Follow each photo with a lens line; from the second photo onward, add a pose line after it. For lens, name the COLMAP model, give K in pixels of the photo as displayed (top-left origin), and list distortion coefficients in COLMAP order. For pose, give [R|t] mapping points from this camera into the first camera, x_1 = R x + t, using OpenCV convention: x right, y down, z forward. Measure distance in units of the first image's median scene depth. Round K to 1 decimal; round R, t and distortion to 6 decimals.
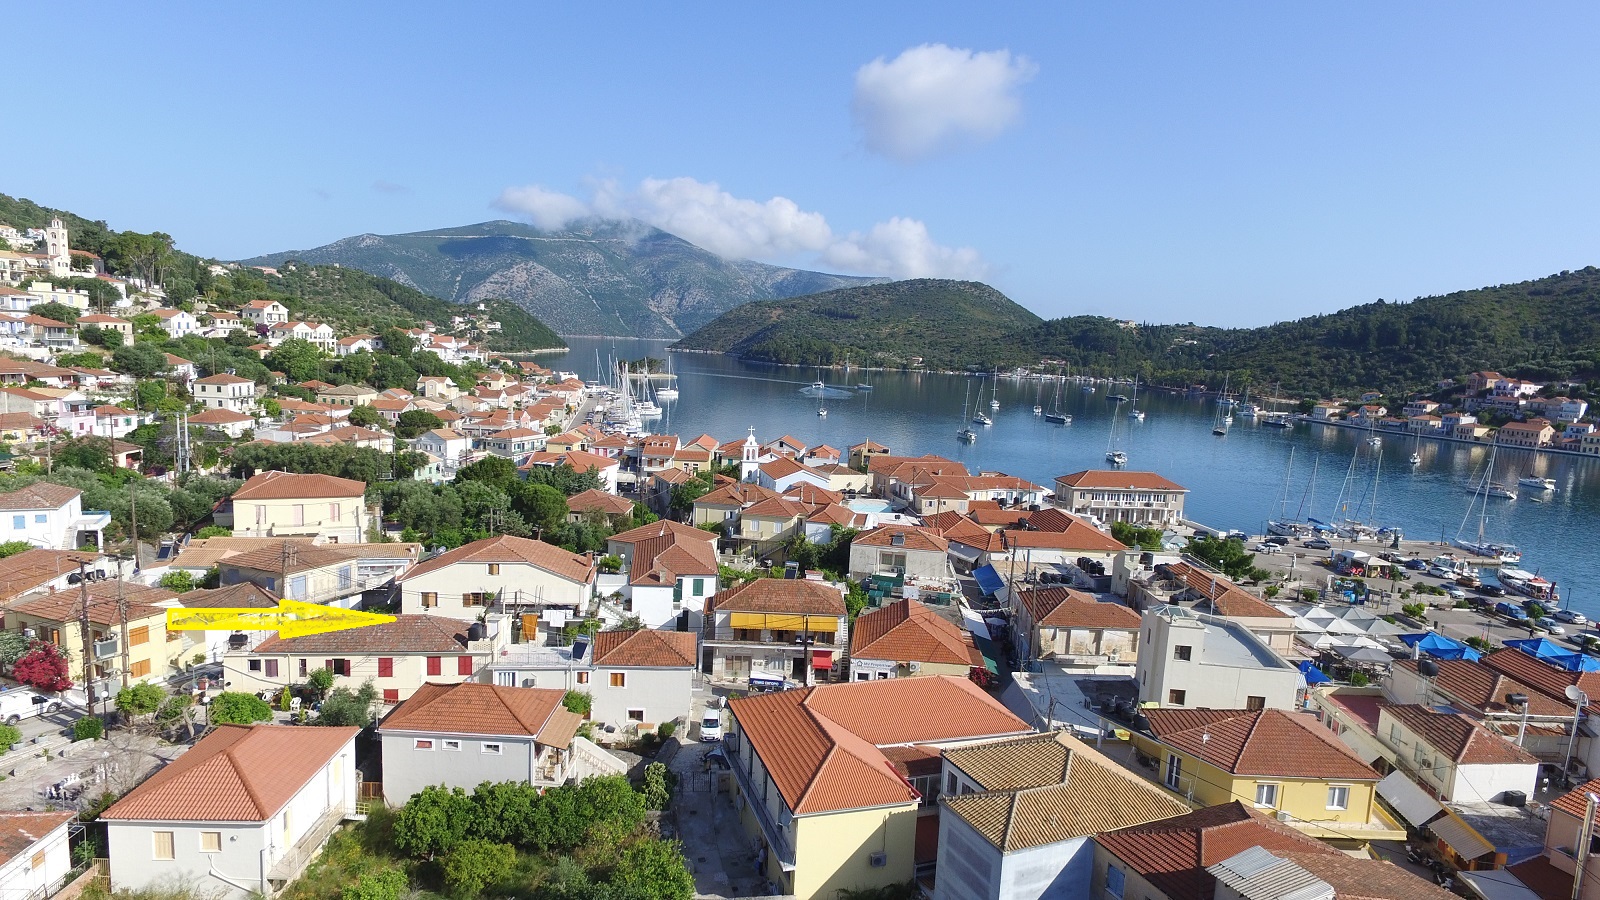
lens RADIAL K [[935.8, 0, 791.6], [0, 935.8, 461.4], [0, 0, 1]] dist [-0.009754, 0.013479]
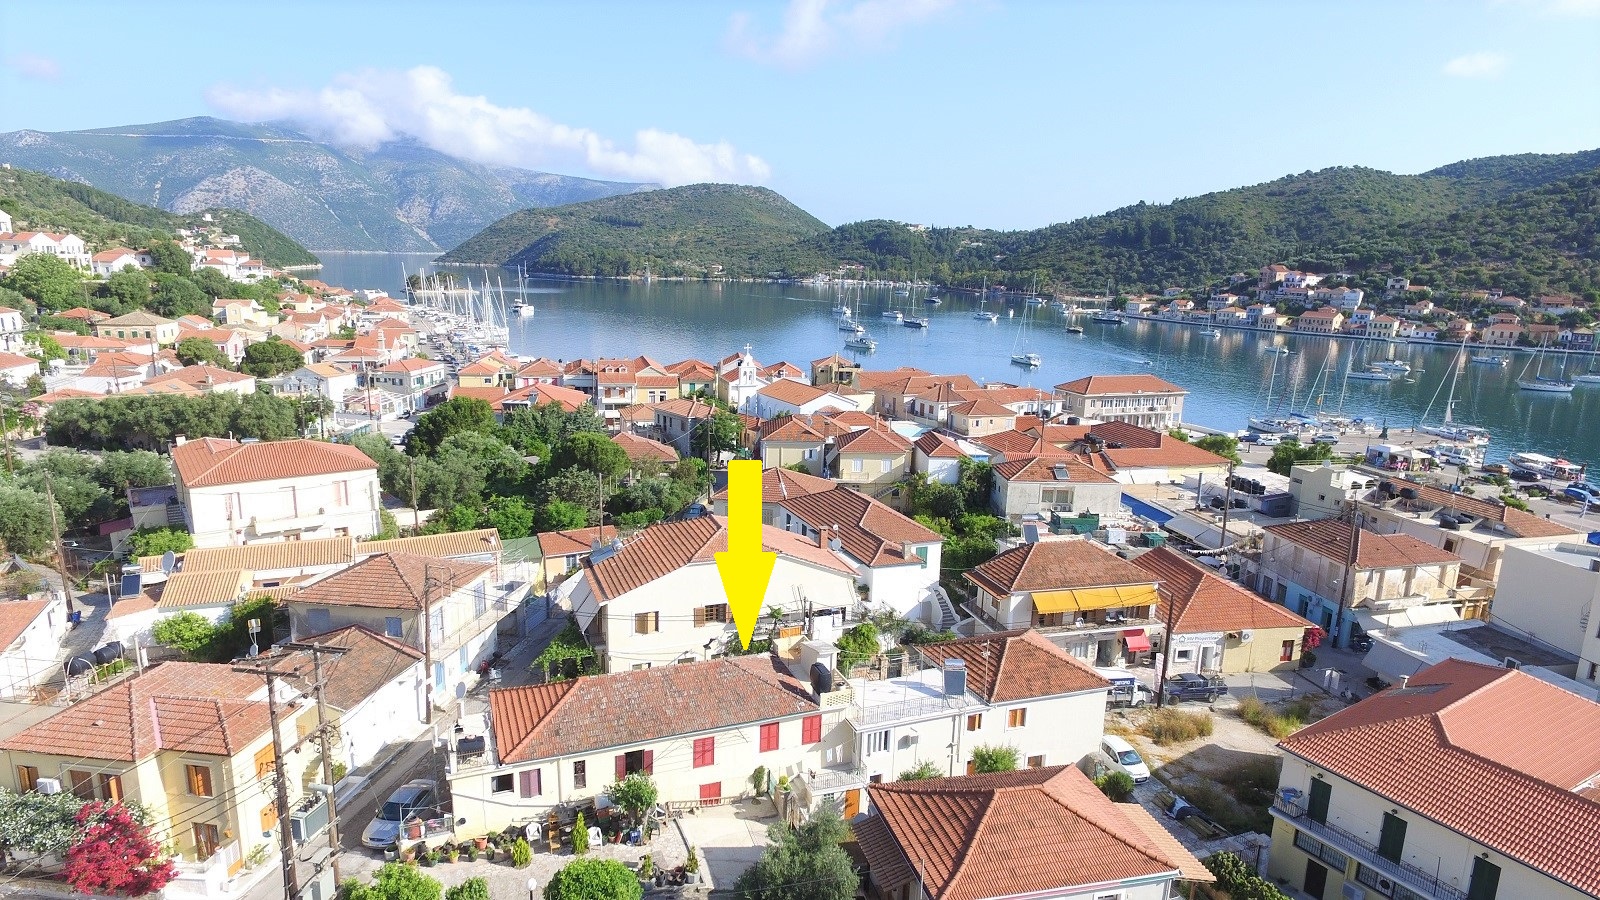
lens RADIAL K [[935.8, 0, 790.8], [0, 935.8, 464.2], [0, 0, 1]] dist [-0.009754, 0.013479]
pose [[0.970302, -0.071705, 0.231023, -0.092564], [0.048961, 0.993504, 0.102727, -0.006423], [-0.236888, -0.088365, 0.967510, 0.071096]]
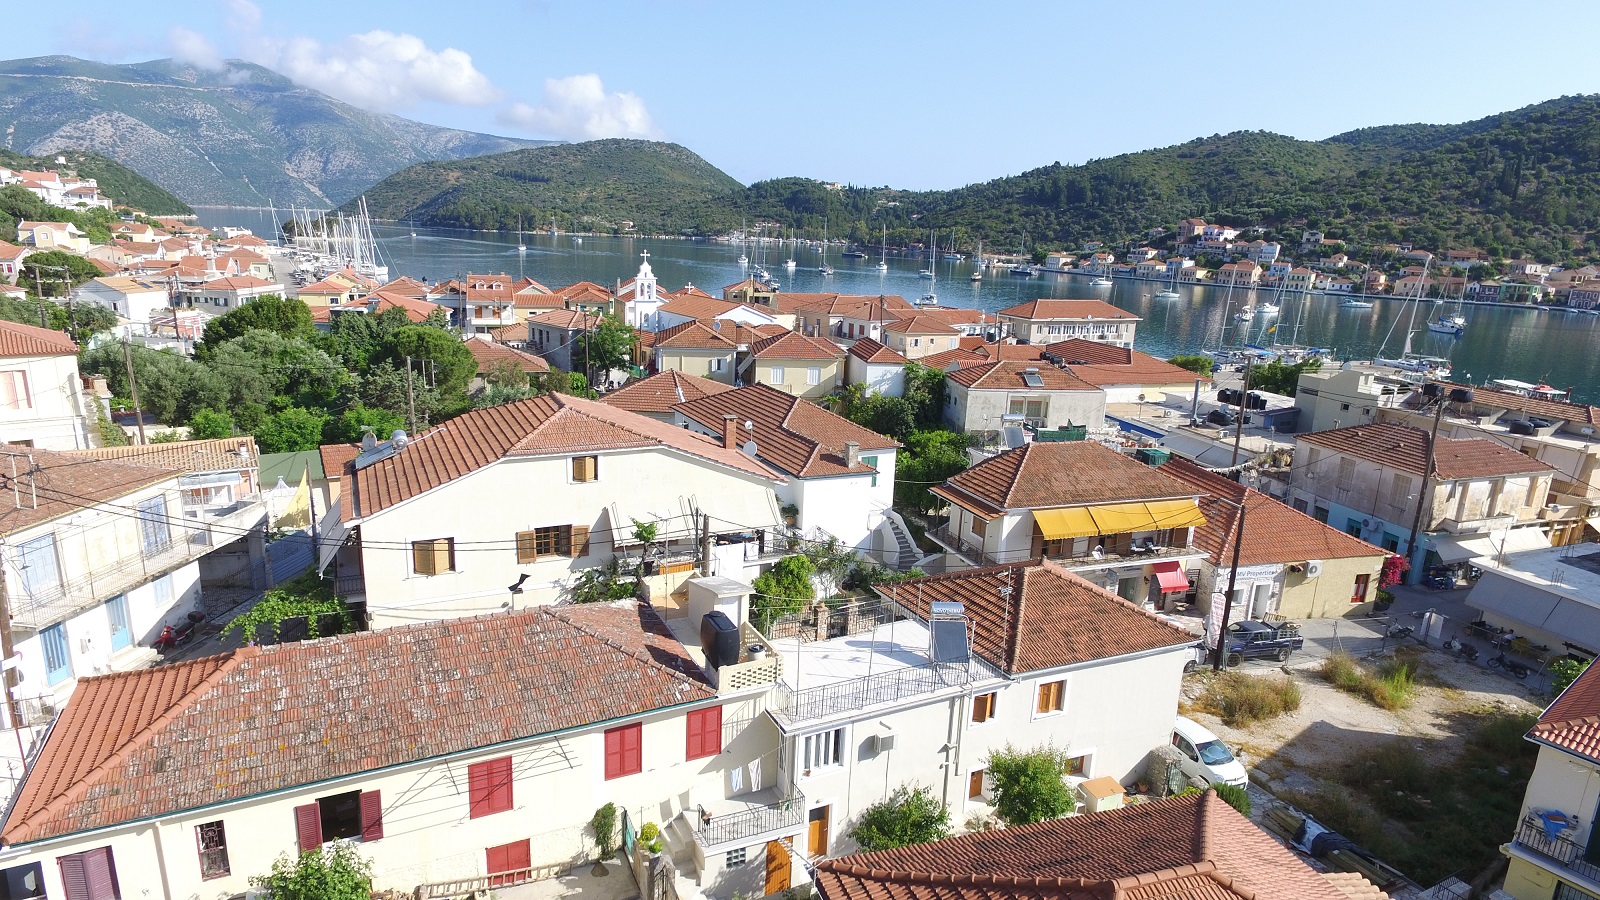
lens RADIAL K [[935.8, 0, 792.0], [0, 935.8, 466.2], [0, 0, 1]] dist [-0.009754, 0.013479]
pose [[0.945229, -0.089535, 0.313887, -0.077673], [0.045917, 0.988554, 0.143708, 0.012306], [-0.323161, -0.121424, 0.938522, 0.122469]]
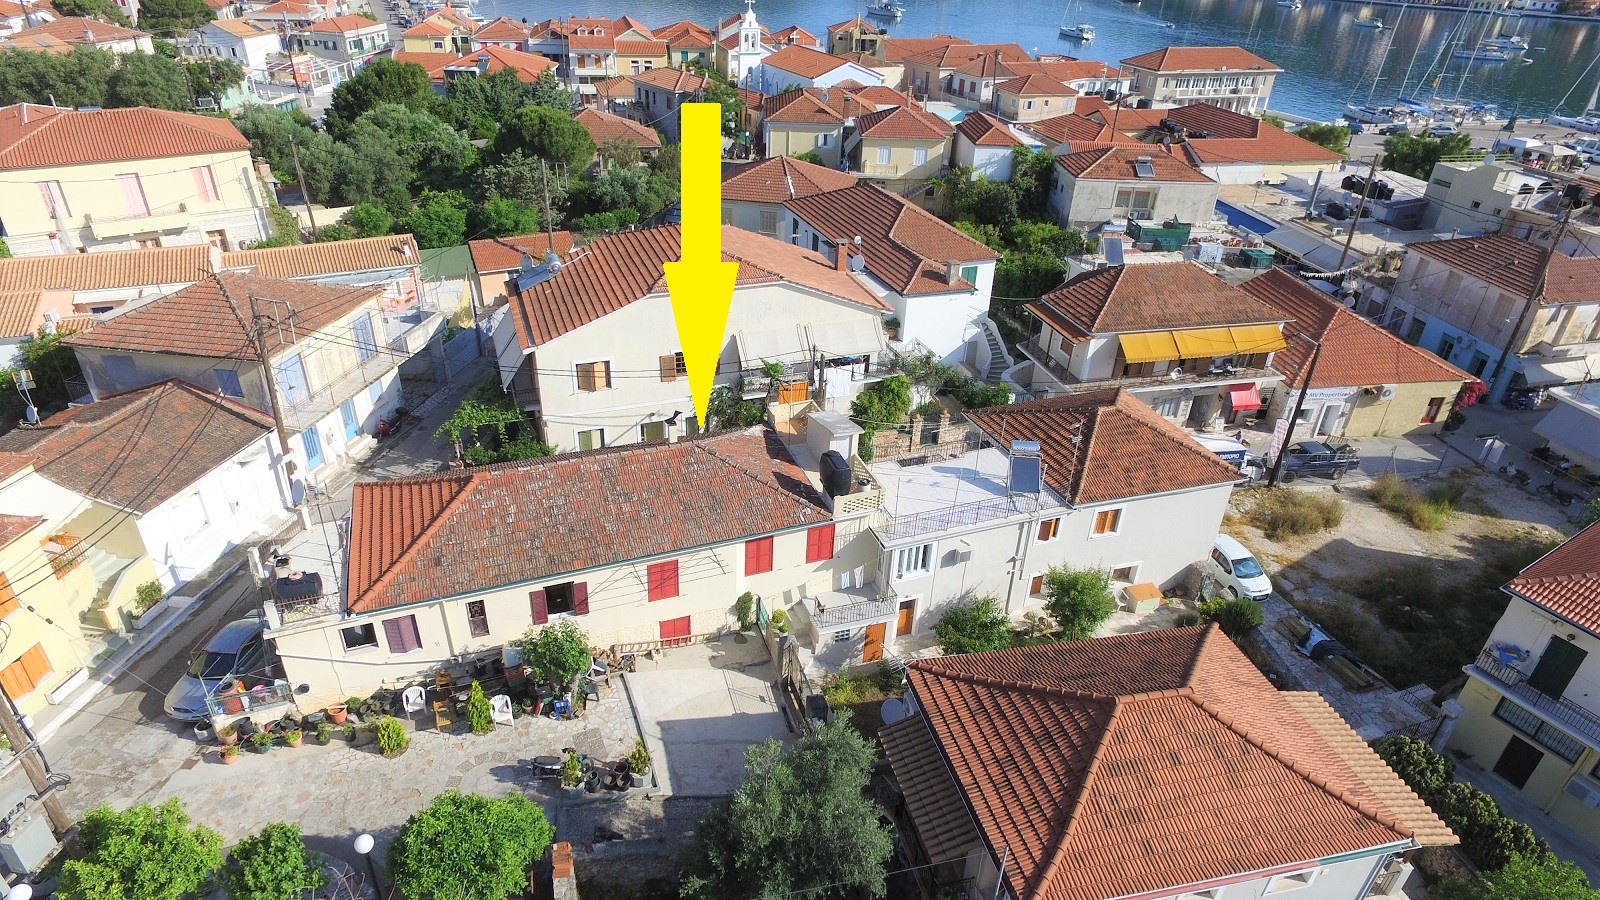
lens RADIAL K [[935.8, 0, 790.3], [0, 935.8, 466.0], [0, 0, 1]] dist [-0.009754, 0.013479]
pose [[0.973913, -0.125687, 0.188933, -0.082182], [0.038614, 0.912245, 0.407820, -0.000791], [-0.223611, -0.389886, 0.893301, 0.112264]]
